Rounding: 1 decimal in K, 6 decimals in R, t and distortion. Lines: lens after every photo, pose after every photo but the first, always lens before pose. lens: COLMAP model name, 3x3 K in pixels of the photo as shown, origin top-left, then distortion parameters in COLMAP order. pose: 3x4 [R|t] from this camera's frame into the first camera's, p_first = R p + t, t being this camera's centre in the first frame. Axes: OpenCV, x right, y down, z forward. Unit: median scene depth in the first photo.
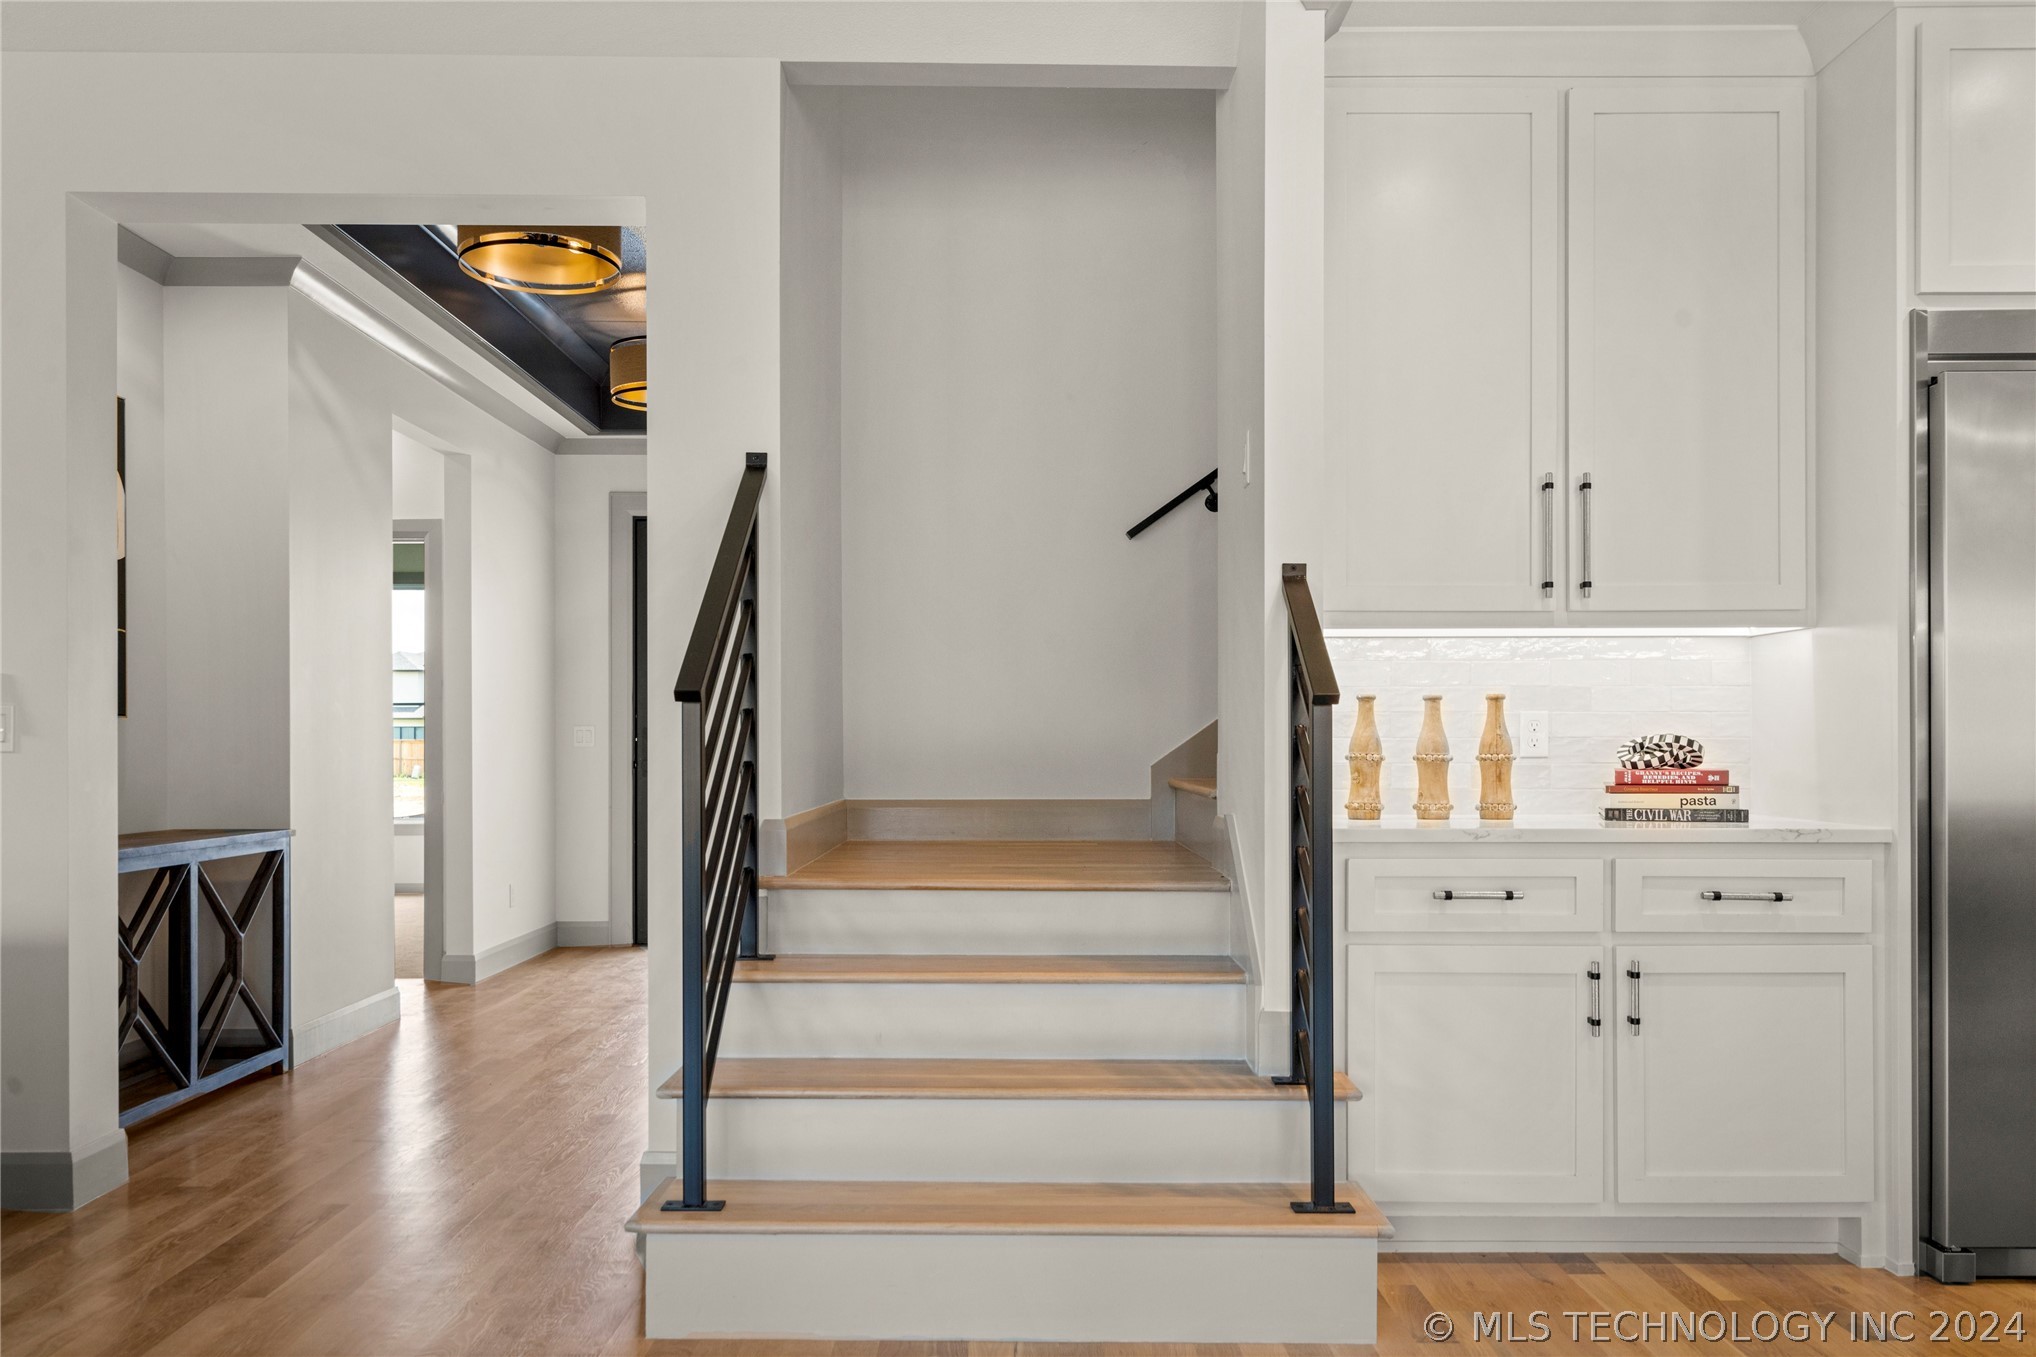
lens RADIAL K [[1608.6, 0, 1004.8], [0, 1608.6, 737.4], [0, 0, 1]] dist [0.014037, -0.002476]
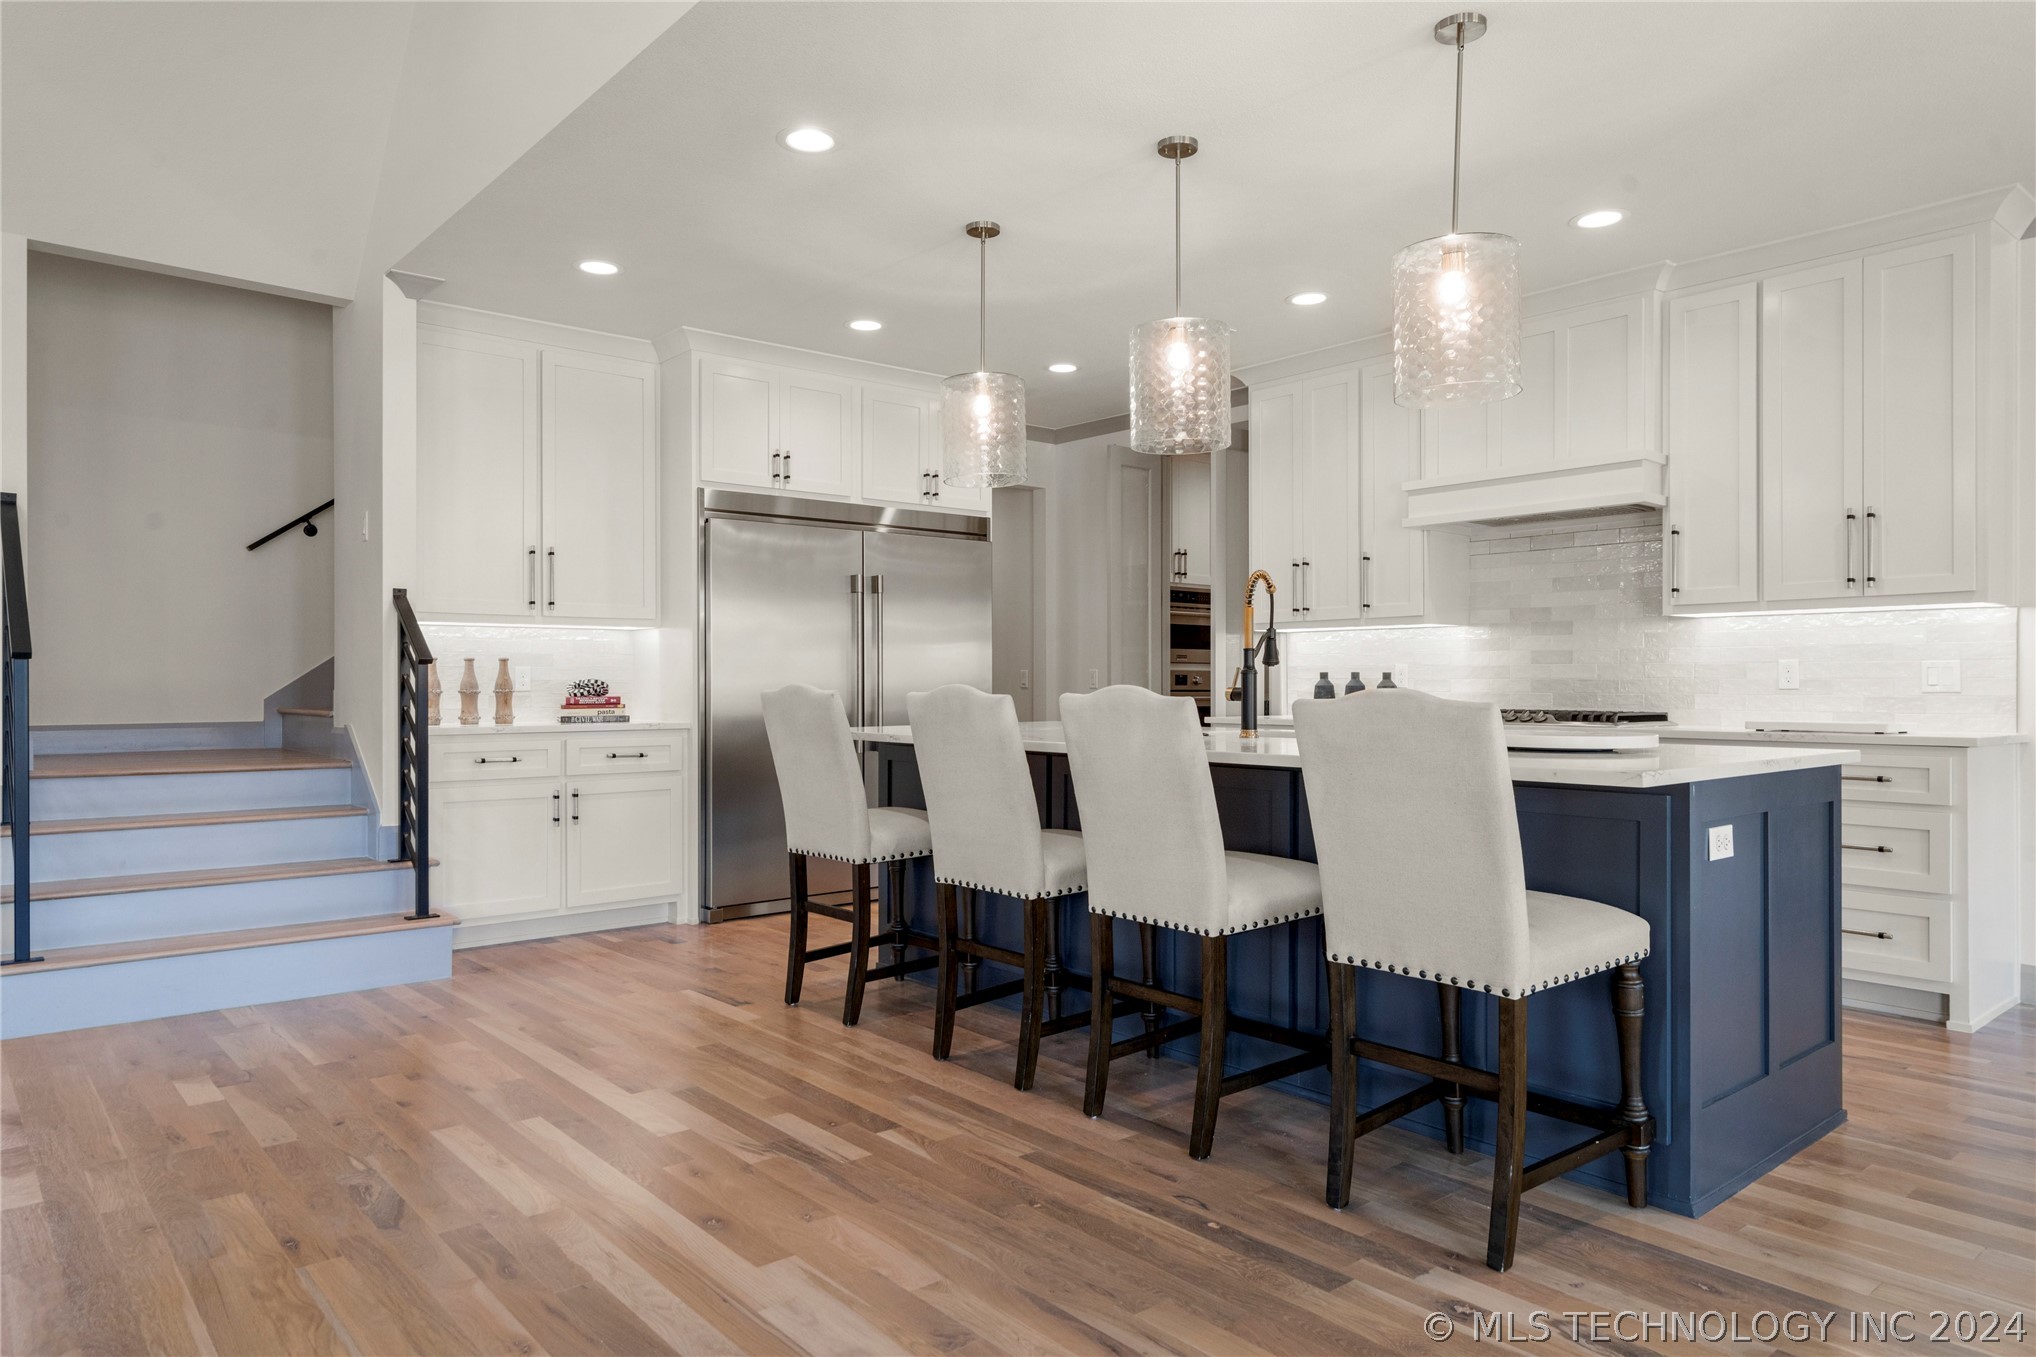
lens RADIAL K [[1278.8, 0, 1013.2], [0, 1278.8, 674.9], [0, 0, 1]] dist [-0.002806, 0.002880]
pose [[0.758961, 0.003549, 0.651126, -0.226098], [-0.000227, 0.999987, -0.005186, 0.001056], [-0.651136, 0.003788, 0.758952, -0.548006]]
